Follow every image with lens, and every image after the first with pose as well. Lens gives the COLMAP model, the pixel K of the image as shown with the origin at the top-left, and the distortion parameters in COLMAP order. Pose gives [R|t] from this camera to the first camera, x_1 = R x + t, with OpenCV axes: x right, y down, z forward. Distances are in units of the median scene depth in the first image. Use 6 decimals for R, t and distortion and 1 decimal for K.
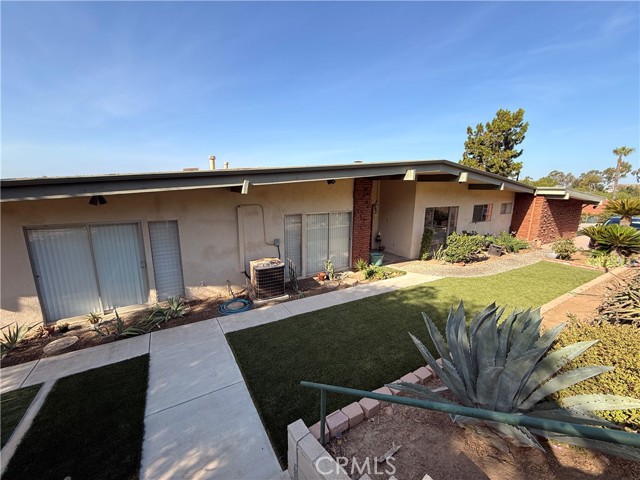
lens RADIAL K [[252.3, 0, 314.8], [0, 252.3, 240.0], [0, 0, 1]] dist [-0.000747, 0.001281]
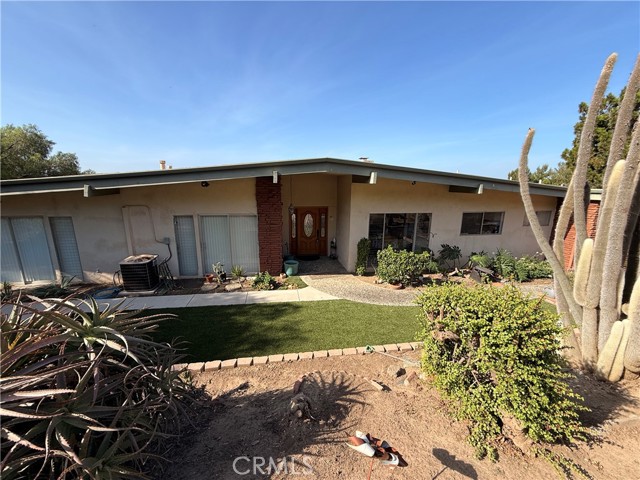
lens RADIAL K [[252.3, 0, 316.4], [0, 252.3, 238.0], [0, 0, 1]] dist [-0.000747, 0.001281]
pose [[0.932546, 0.076614, -0.352828, 0.734301], [-0.074707, 0.997024, 0.019040, -0.063235], [0.353237, 0.008603, 0.935494, 0.195387]]
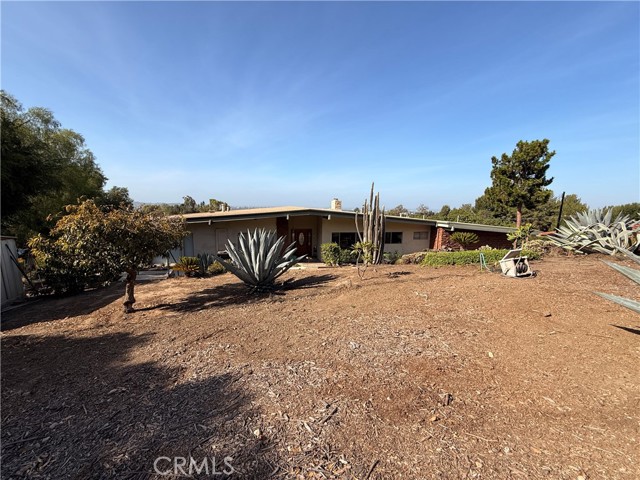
lens RADIAL K [[252.3, 0, 315.2], [0, 252.3, 240.3], [0, 0, 1]] dist [-0.000747, 0.001281]
pose [[0.941197, 0.054163, -0.333487, 1.146542], [-0.076504, 0.995594, -0.054219, 0.030269], [0.329081, 0.076544, 0.941194, -0.793494]]
